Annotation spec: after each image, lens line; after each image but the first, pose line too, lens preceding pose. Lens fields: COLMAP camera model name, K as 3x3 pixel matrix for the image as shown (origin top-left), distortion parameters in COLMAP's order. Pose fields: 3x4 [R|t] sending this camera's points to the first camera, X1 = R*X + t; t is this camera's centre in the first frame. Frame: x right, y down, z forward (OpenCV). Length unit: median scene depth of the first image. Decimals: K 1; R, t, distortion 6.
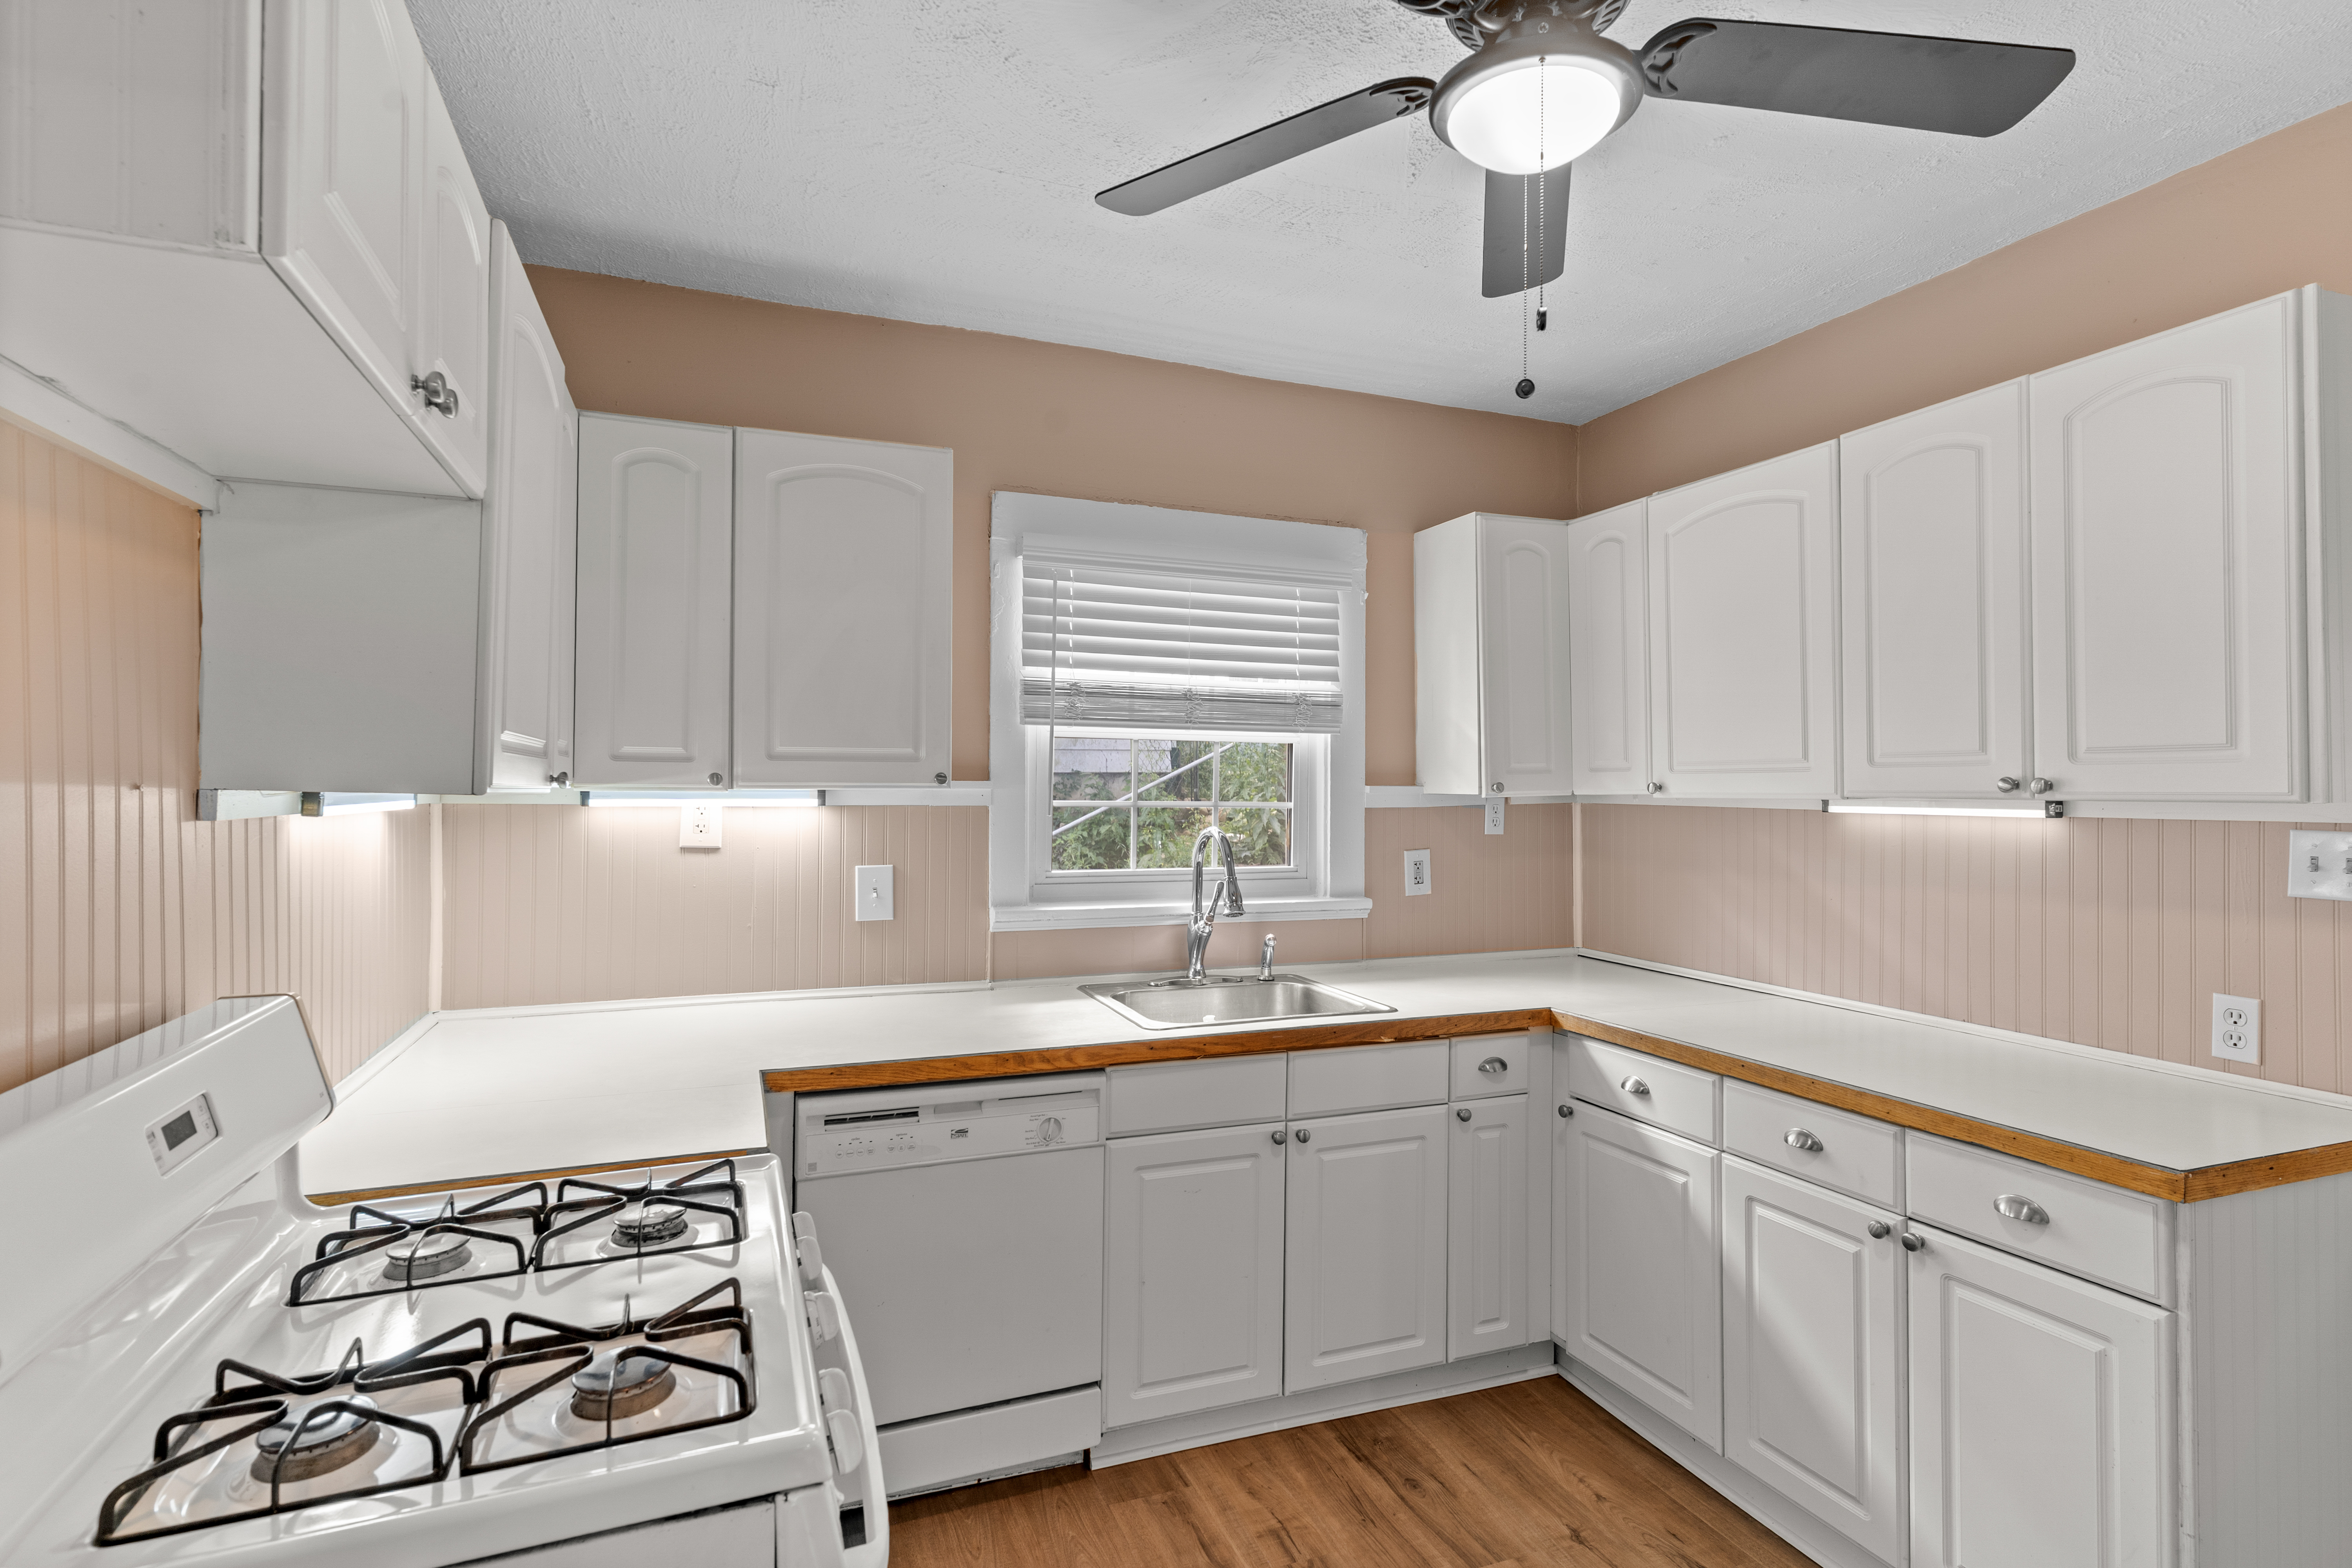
lens RADIAL K [[1135.6, 0, 1166.6], [0, 1135.6, 776.5], [0, 0, 1]] dist [0.005932, -0.000720]
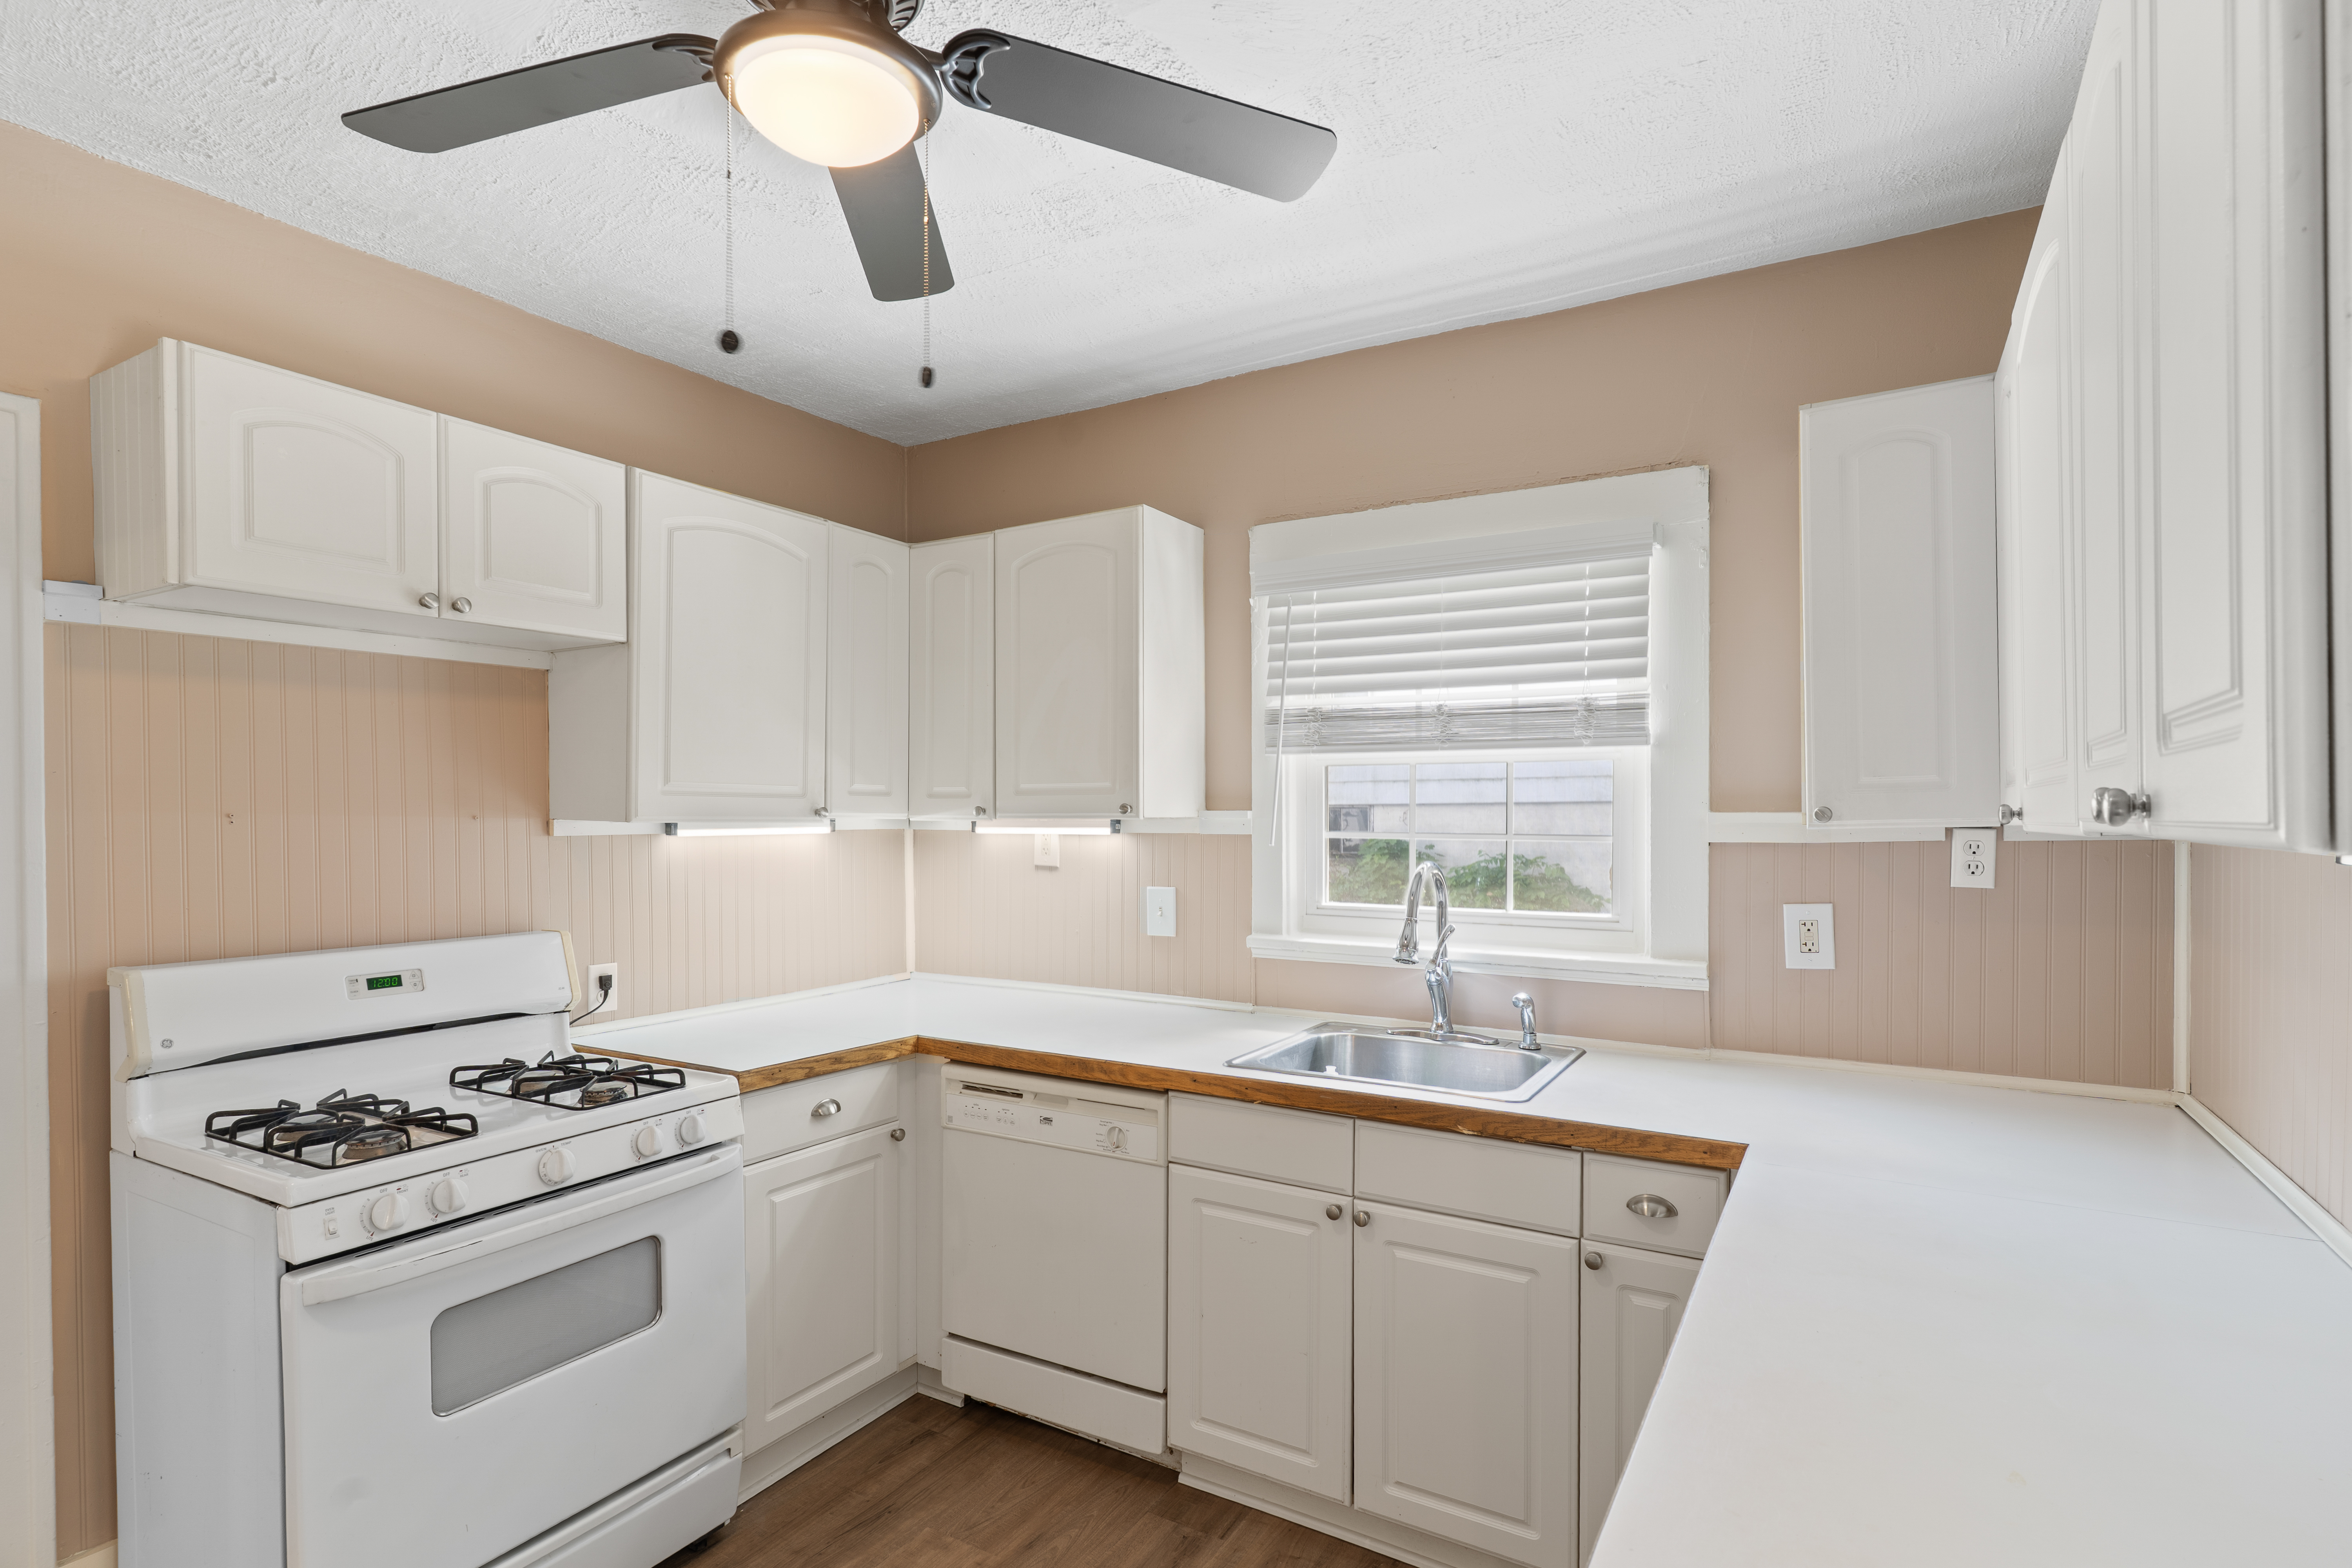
lens RADIAL K [[1135.6, 0, 1197.5], [0, 1135.6, 825.1], [0, 0, 1]] dist [0.005932, -0.000720]
pose [[0.627330, 0.002142, -0.778750, 0.652889], [0.011127, 0.999869, 0.011714, 0.004567], [0.778674, -0.016013, 0.627225, 0.332960]]
